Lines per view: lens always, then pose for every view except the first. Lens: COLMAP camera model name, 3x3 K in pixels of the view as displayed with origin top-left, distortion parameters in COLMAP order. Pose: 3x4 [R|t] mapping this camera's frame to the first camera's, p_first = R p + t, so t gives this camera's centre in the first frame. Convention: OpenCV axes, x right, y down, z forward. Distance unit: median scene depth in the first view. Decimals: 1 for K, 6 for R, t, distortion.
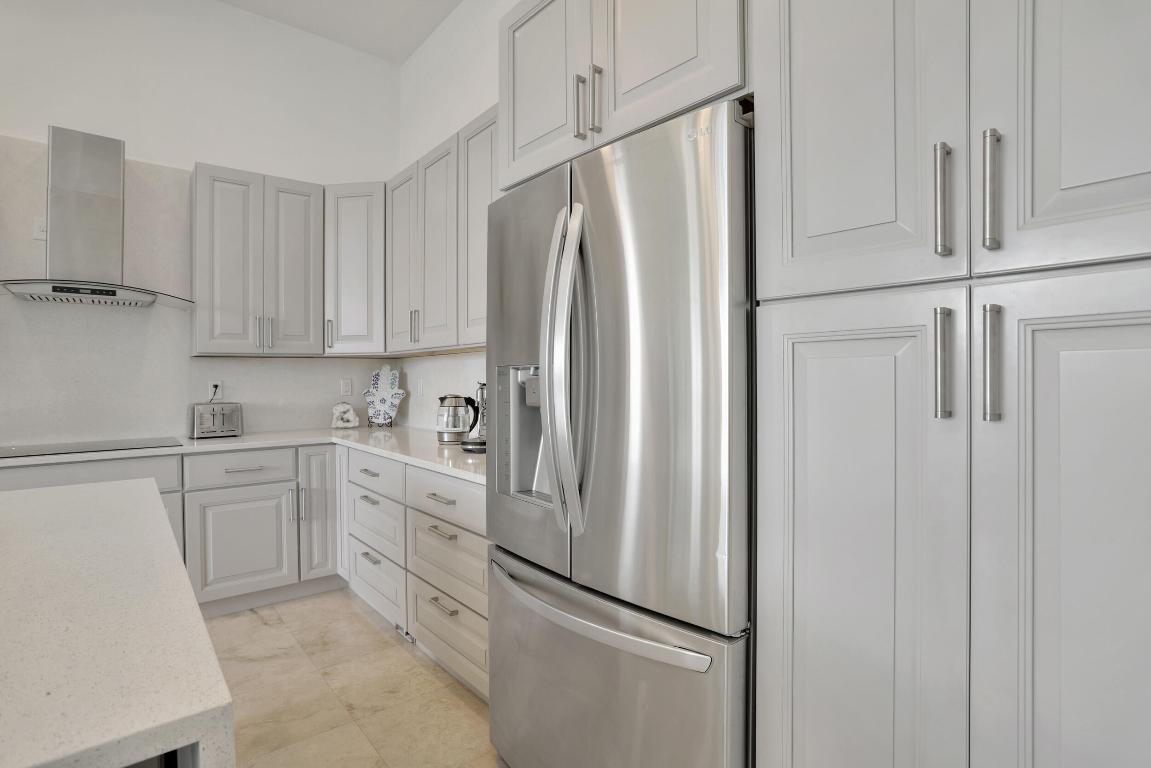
lens RADIAL K [[552.3, 0, 586.9], [0, 552.3, 383.2], [0, 0, 1]] dist [-0.073397, 0.023992]
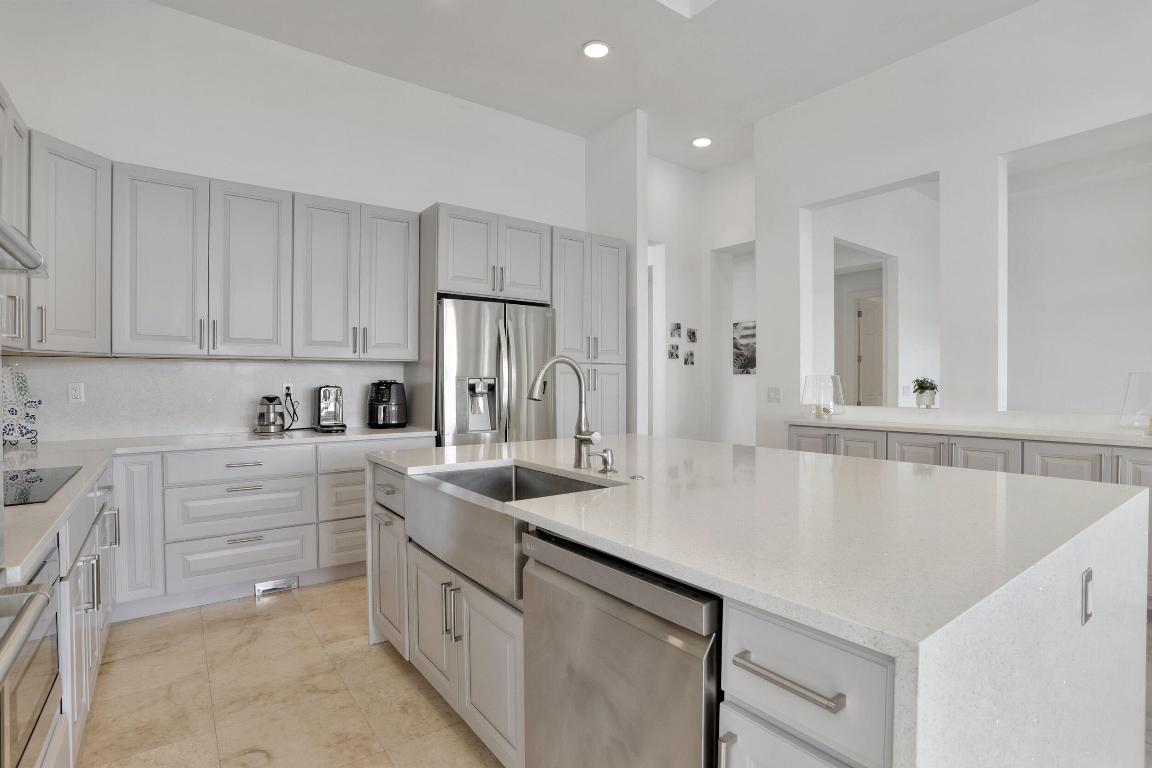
lens RADIAL K [[552.8, 0, 587.4], [0, 552.8, 383.2], [0, 0, 1]] dist [-0.073397, 0.023992]
pose [[0.081513, -0.002960, 0.996668, -4.291360], [0.006662, 0.999975, 0.002425, -0.015155], [-0.996650, 0.006442, 0.081530, 0.557707]]
